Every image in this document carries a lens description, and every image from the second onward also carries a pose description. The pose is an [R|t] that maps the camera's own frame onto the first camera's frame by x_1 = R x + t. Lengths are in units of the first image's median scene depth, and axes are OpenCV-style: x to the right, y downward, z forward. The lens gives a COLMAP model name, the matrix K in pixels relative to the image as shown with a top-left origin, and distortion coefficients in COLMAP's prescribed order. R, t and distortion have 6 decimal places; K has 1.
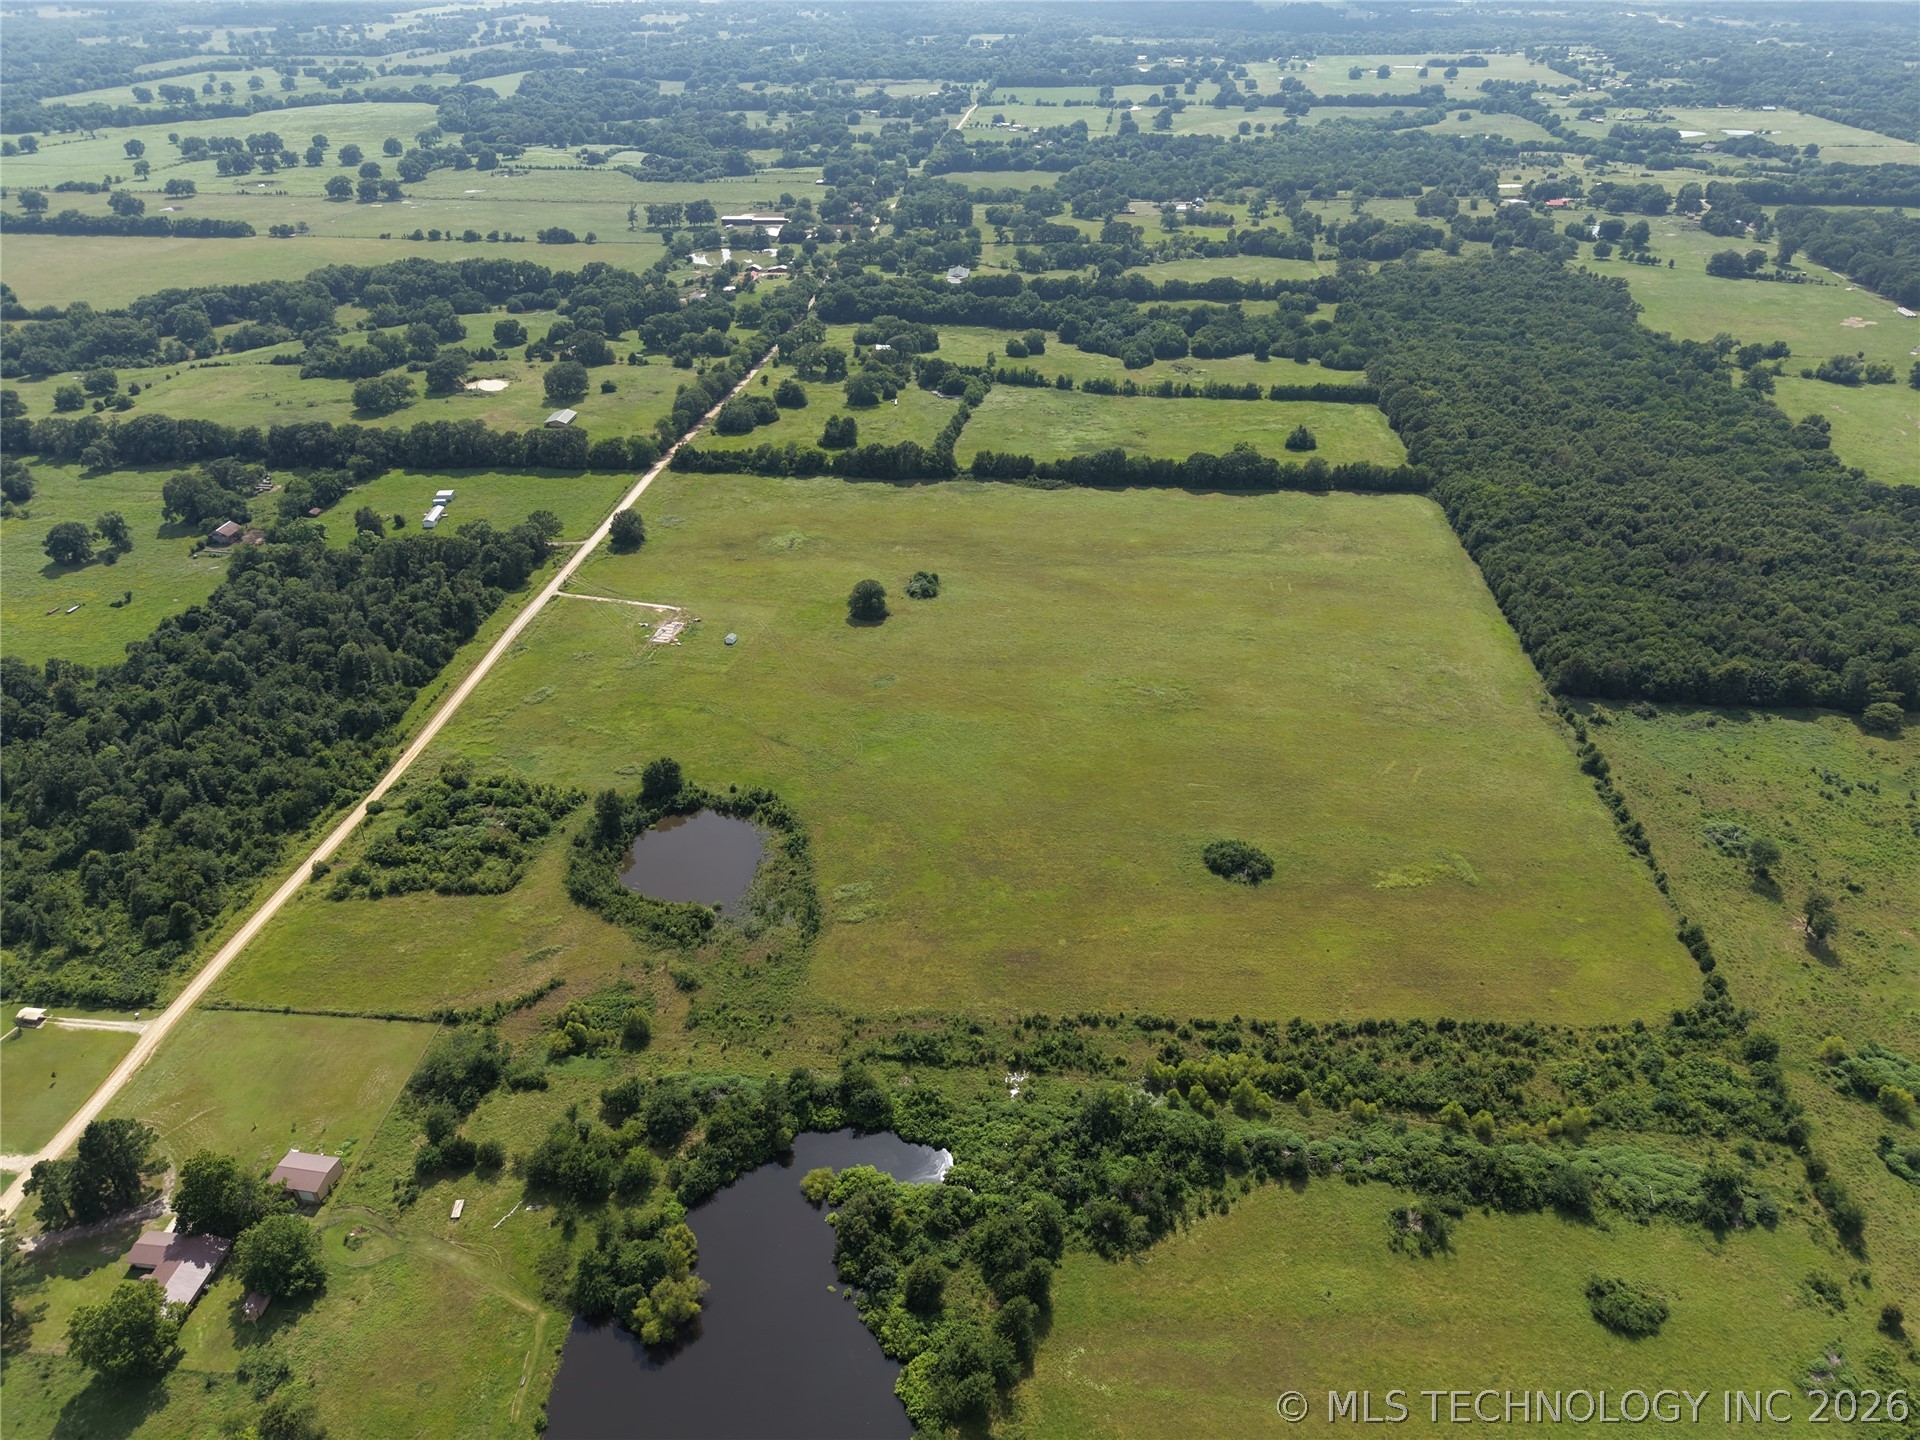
lens RADIAL K [[1282.4, 0, 952.7], [0, 1282.4, 722.4], [0, 0, 1]] dist [0.020943, -0.017269]
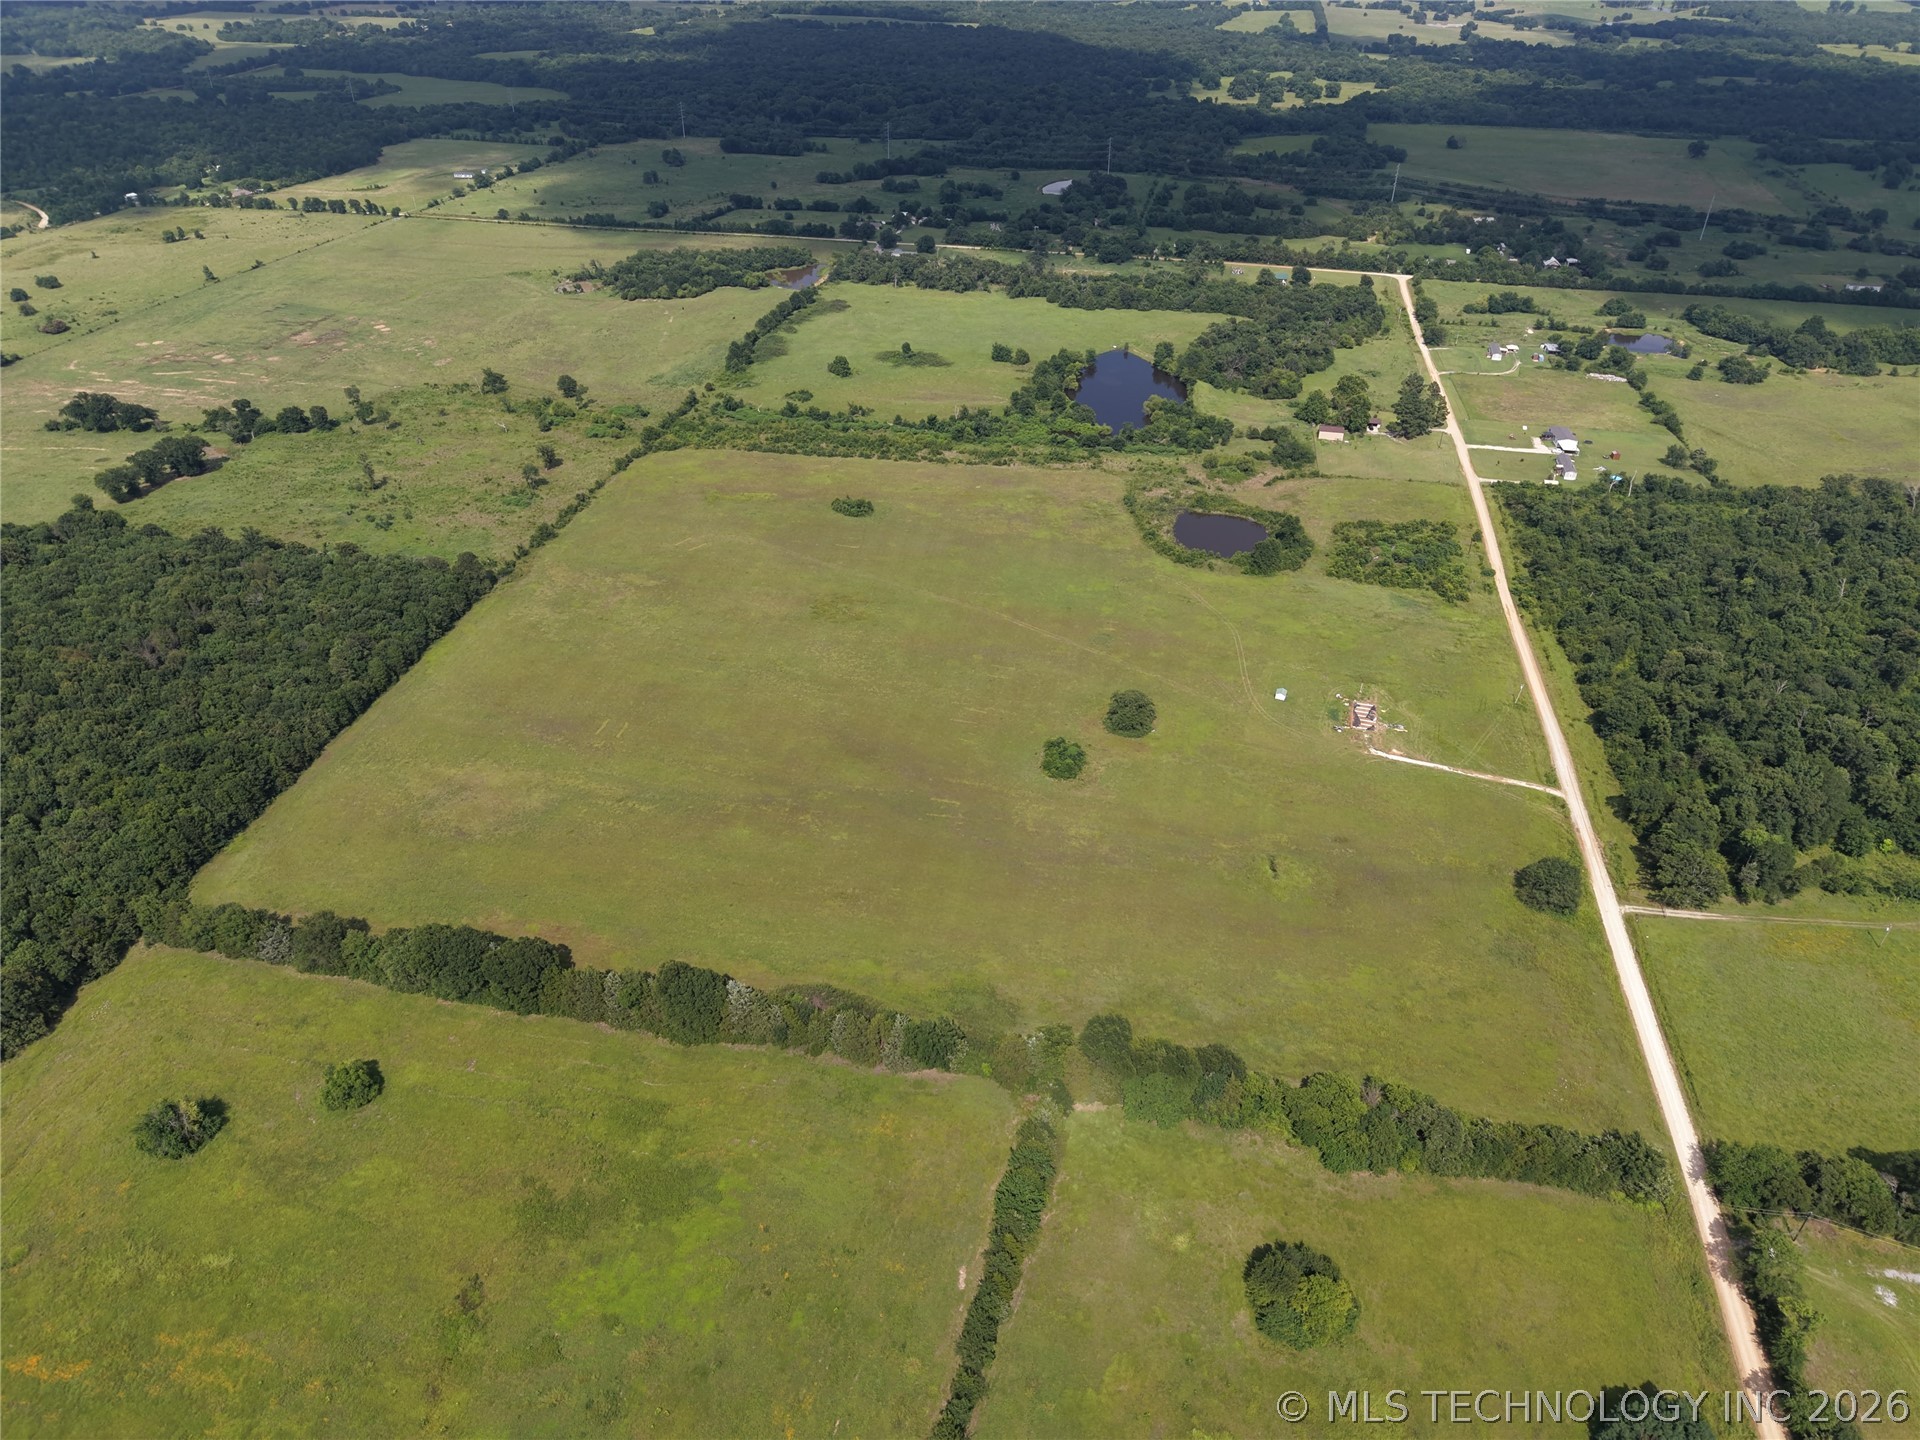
lens RADIAL K [[1282.4, 0, 952.7], [0, 1282.4, 722.4], [0, 0, 1]] dist [0.020943, -0.017269]
pose [[-0.996423, -0.045057, 0.071488, -0.010391], [0.046253, 0.417192, 0.907641, -0.789111], [-0.070720, 0.907701, -0.413616, 1.264465]]
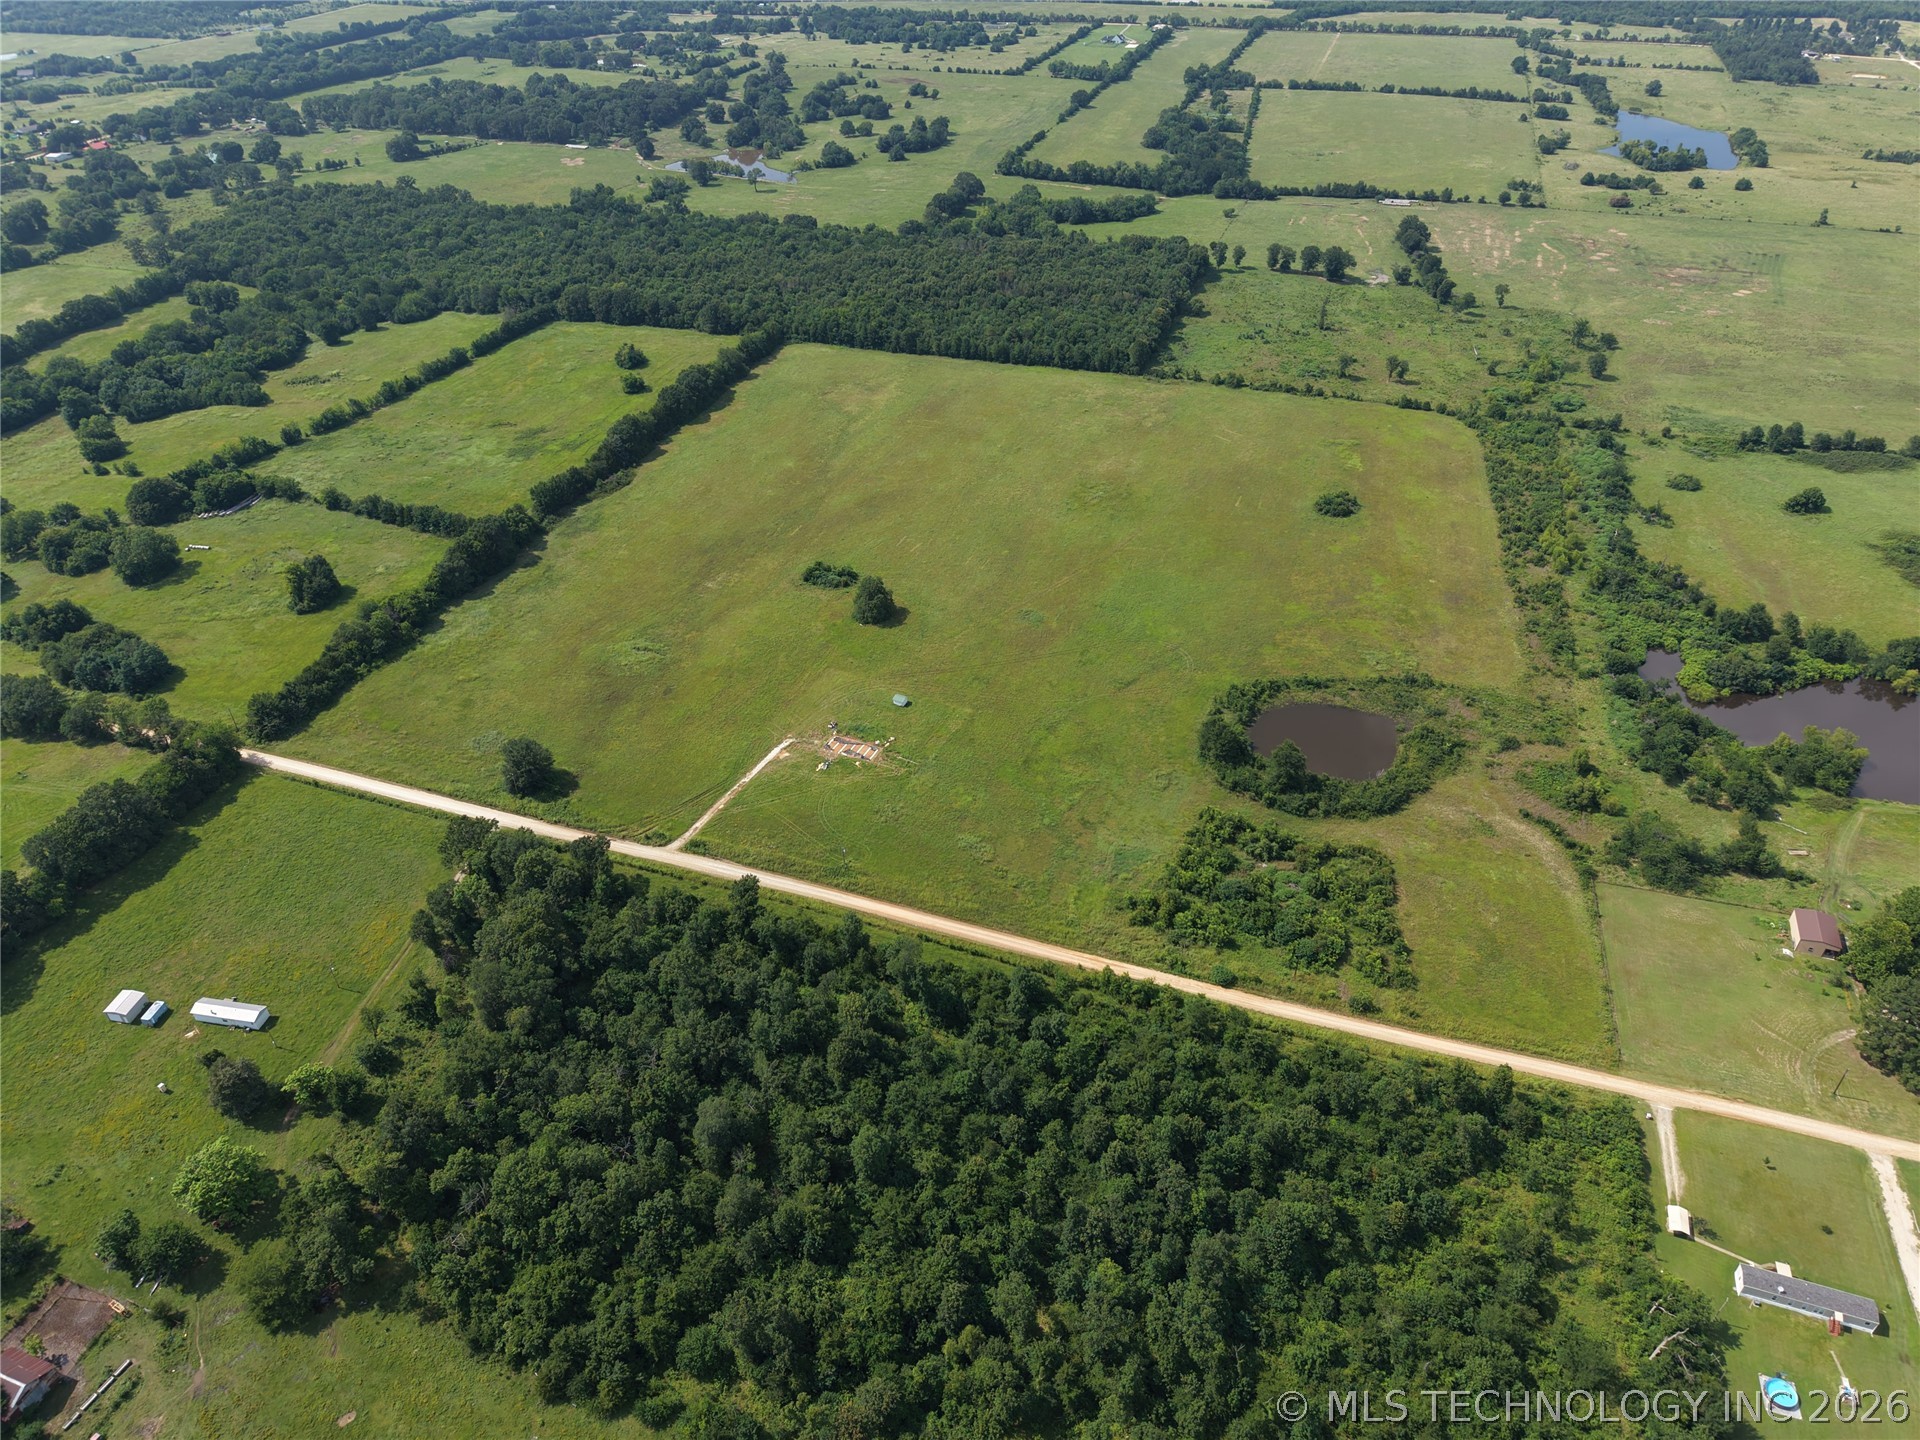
lens RADIAL K [[1282.4, 0, 952.7], [0, 1282.4, 722.4], [0, 0, 1]] dist [0.020943, -0.017269]
pose [[0.209062, -0.565487, 0.797820, -0.755892], [0.523117, 0.753974, 0.397331, -0.330931], [-0.826221, 0.334286, 0.453443, 0.541343]]
